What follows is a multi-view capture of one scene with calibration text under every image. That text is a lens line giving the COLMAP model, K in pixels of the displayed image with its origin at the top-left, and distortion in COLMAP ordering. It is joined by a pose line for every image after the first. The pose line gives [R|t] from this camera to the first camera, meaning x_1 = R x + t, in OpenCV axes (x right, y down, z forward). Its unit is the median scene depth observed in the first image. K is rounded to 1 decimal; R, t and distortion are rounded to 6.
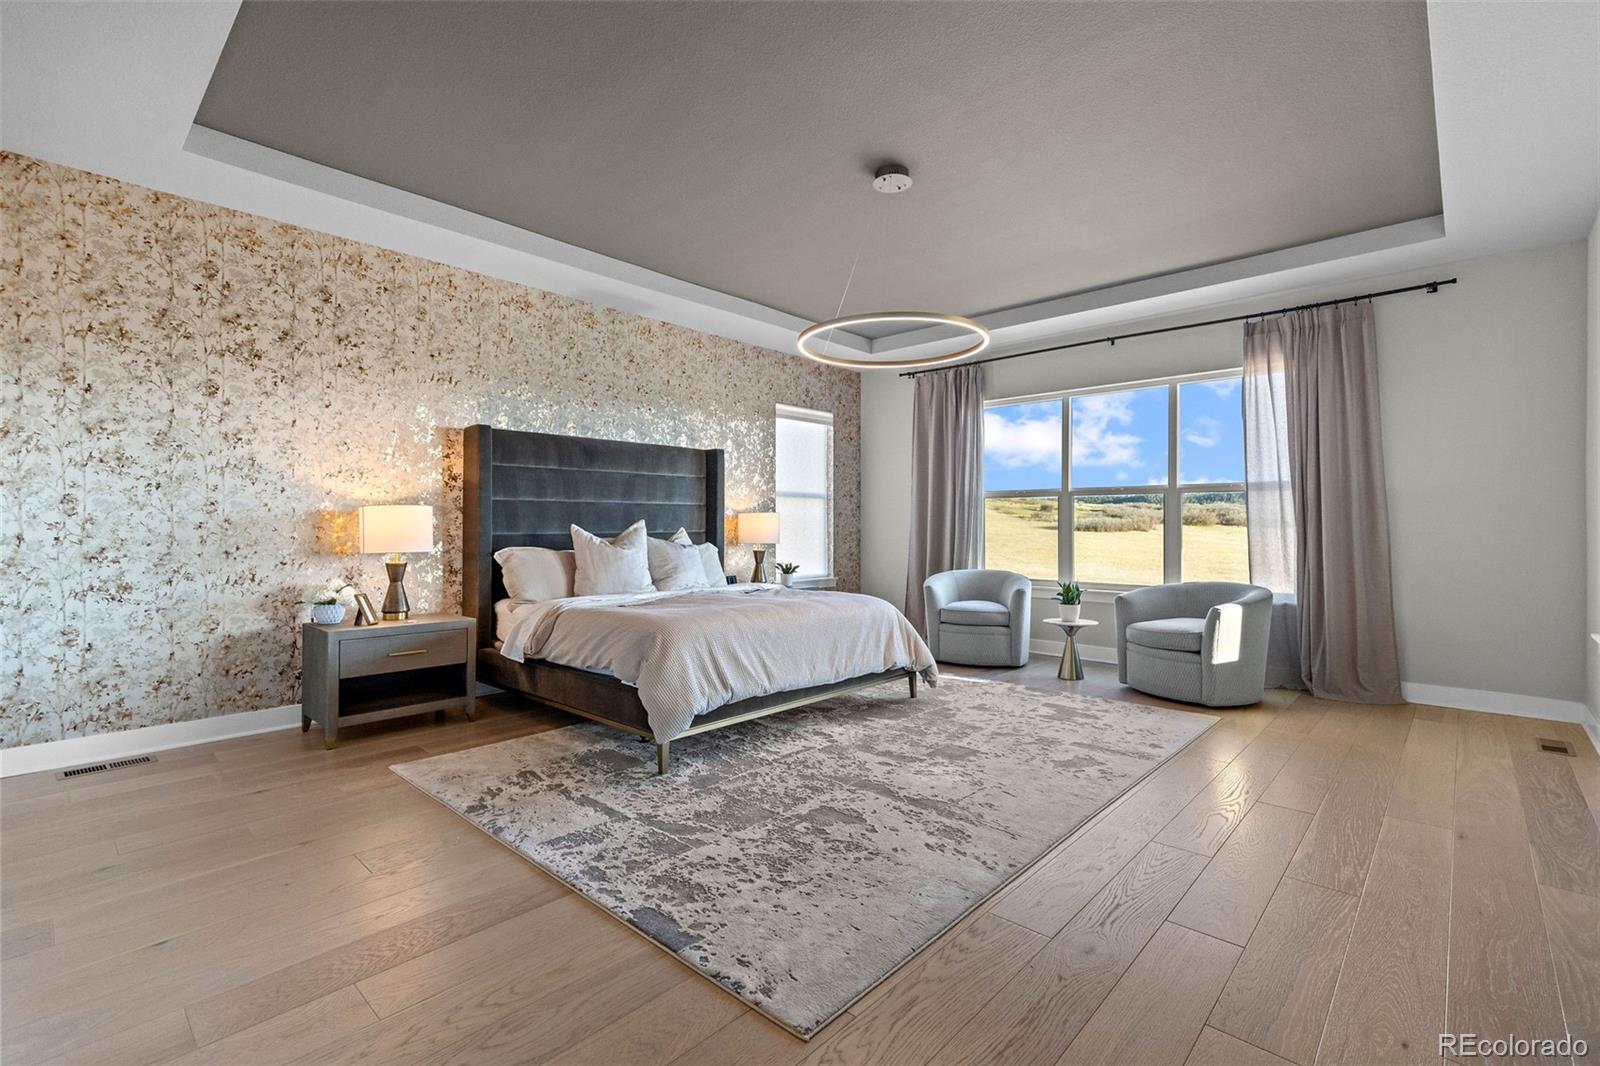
lens RADIAL K [[717.3, 0, 796.8], [0, 717.3, 528.5], [0, 0, 1]] dist [0.013920, -0.002765]
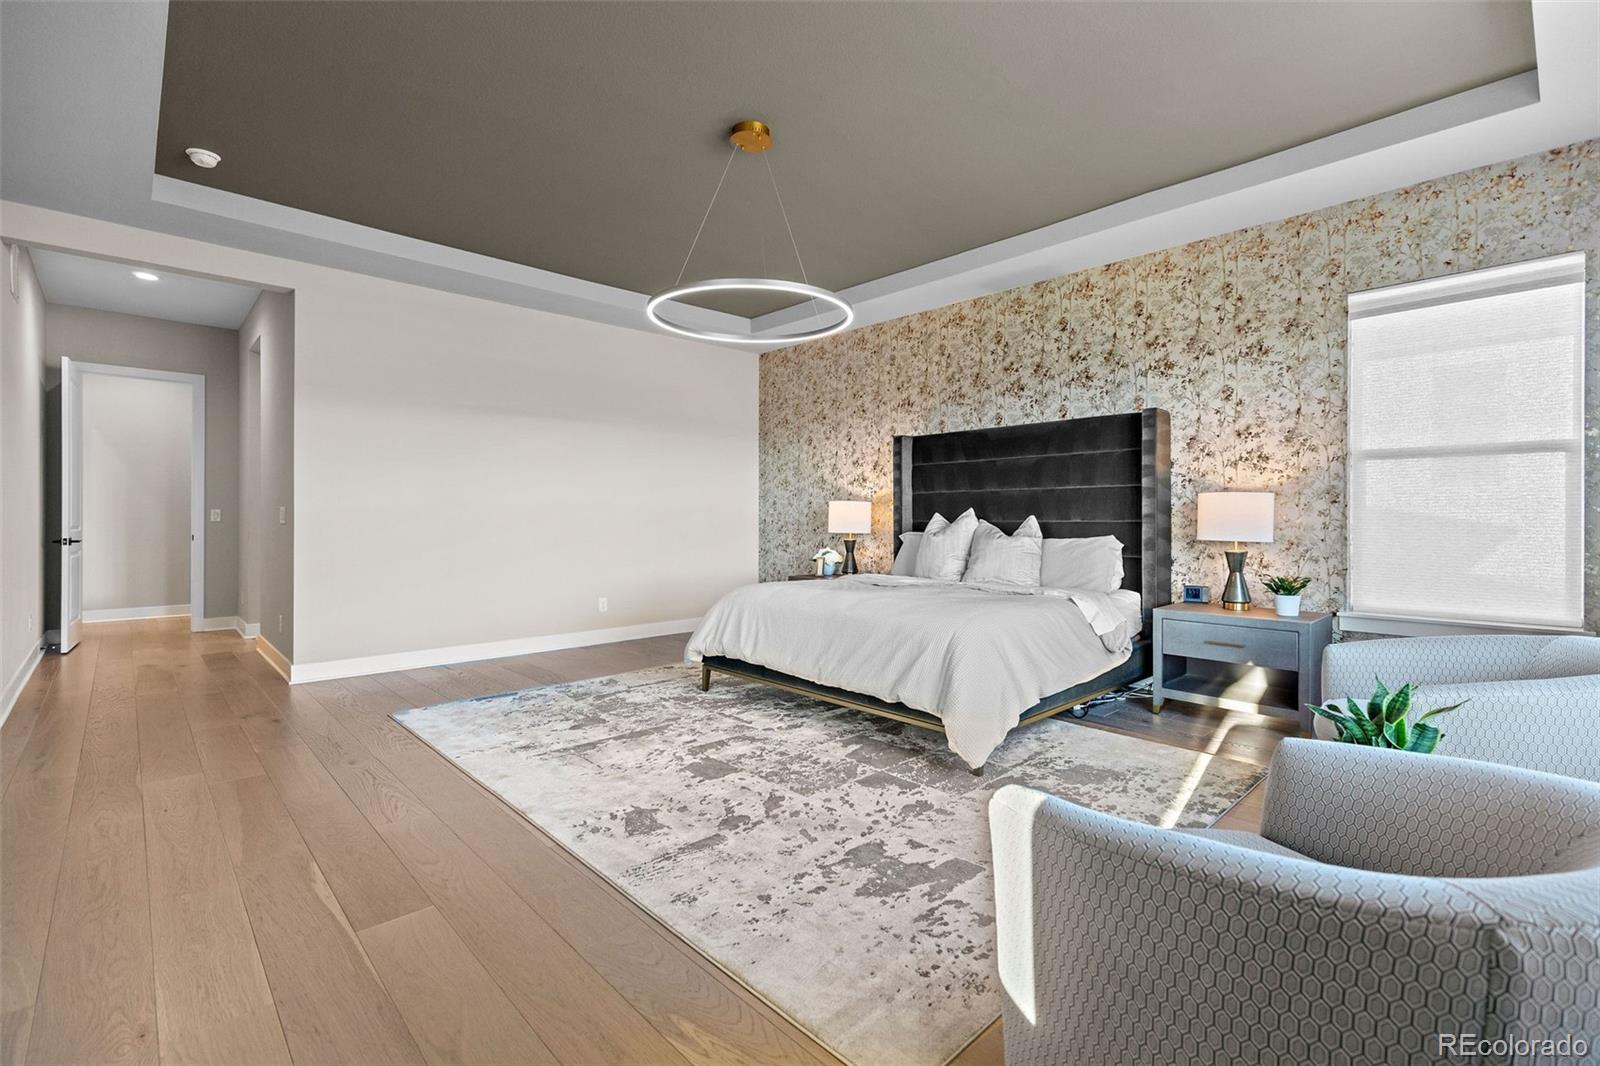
lens RADIAL K [[717.3, 0, 796.5], [0, 717.3, 523.8], [0, 0, 1]] dist [0.013920, -0.002765]
pose [[-0.078437, 0.013226, -0.996831, 0.680112], [0.000063, 0.999912, 0.013262, -0.003238], [0.996919, 0.000977, -0.078431, 0.728410]]
